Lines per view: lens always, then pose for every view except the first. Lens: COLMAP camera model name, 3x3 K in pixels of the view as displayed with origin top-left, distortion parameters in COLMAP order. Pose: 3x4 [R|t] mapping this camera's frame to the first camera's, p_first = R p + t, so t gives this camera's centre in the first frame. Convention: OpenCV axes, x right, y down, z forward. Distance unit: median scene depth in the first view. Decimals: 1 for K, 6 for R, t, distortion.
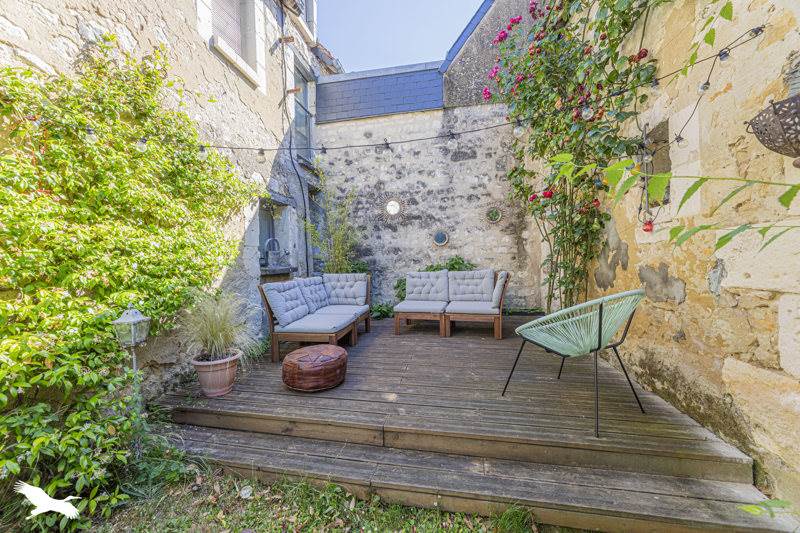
lens RADIAL K [[322.1, 0, 396.3], [0, 322.1, 262.3], [0, 0, 1]] dist [-0.000262, -0.000005]
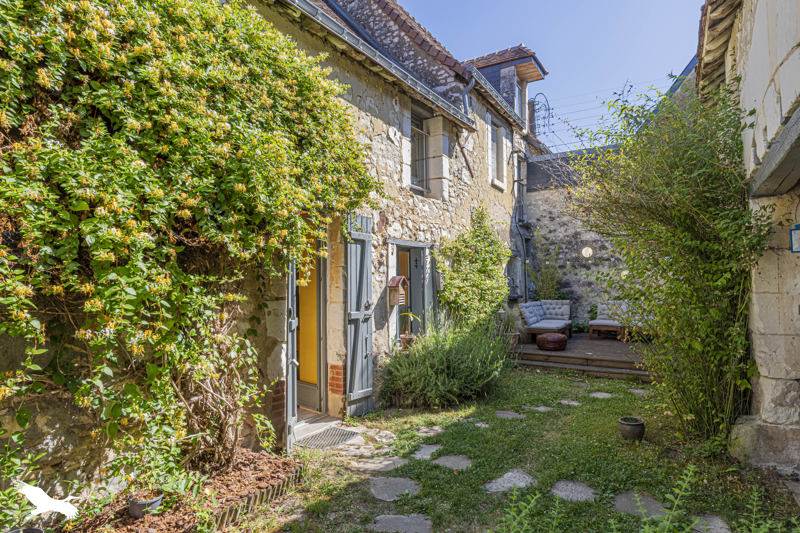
lens RADIAL K [[458.1, 0, 399.0], [0, 458.1, 270.6], [0, 0, 1]] dist [0.008550, 0.000423]
pose [[0.927992, 0.003792, -0.372580, -0.025841], [-0.016580, 0.999378, -0.031126, -0.020480], [0.372230, 0.035062, 0.927478, -1.070918]]
